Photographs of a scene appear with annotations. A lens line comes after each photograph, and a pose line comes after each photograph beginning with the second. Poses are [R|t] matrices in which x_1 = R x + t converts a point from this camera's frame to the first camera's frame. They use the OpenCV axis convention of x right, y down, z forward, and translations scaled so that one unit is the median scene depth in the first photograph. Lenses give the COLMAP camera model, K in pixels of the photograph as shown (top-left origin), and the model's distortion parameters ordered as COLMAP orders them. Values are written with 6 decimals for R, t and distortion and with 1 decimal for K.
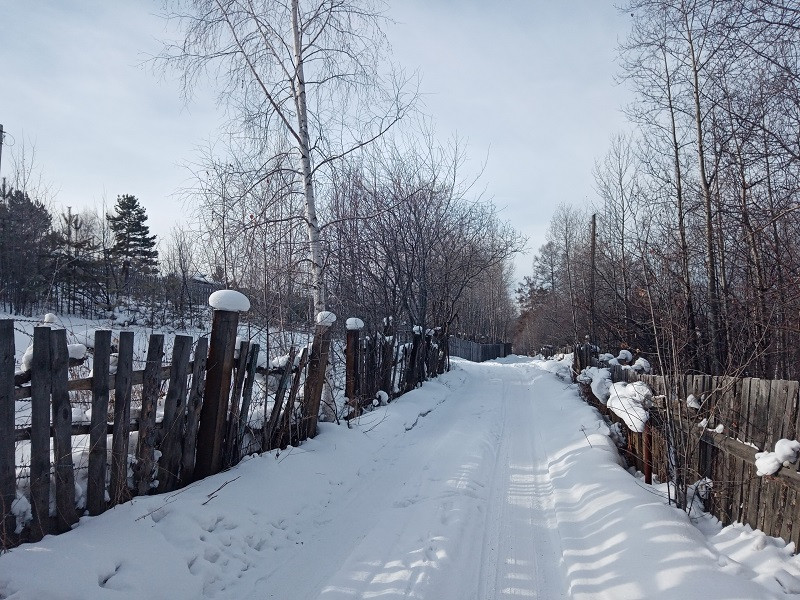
lens RADIAL K [[624.6, 0, 396.7], [0, 624.6, 304.4], [0, 0, 1]] dist [0.036362, -0.053347]
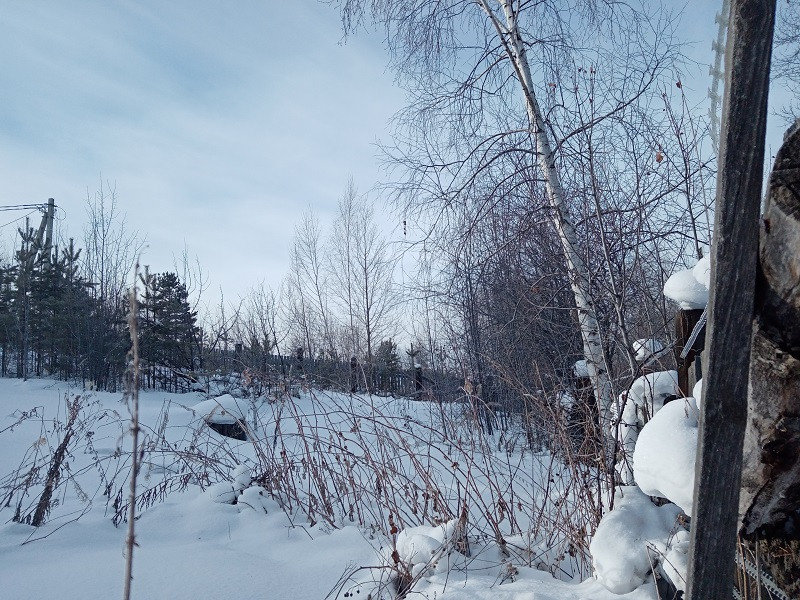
lens RADIAL K [[624.6, 0, 401.2], [0, 624.6, 310.7], [0, 0, 1]] dist [0.036362, -0.053347]
pose [[0.997516, -0.063433, -0.030642, -0.381657], [0.060195, 0.993463, -0.096994, 0.033386], [0.036594, 0.094909, 0.994813, 0.397927]]
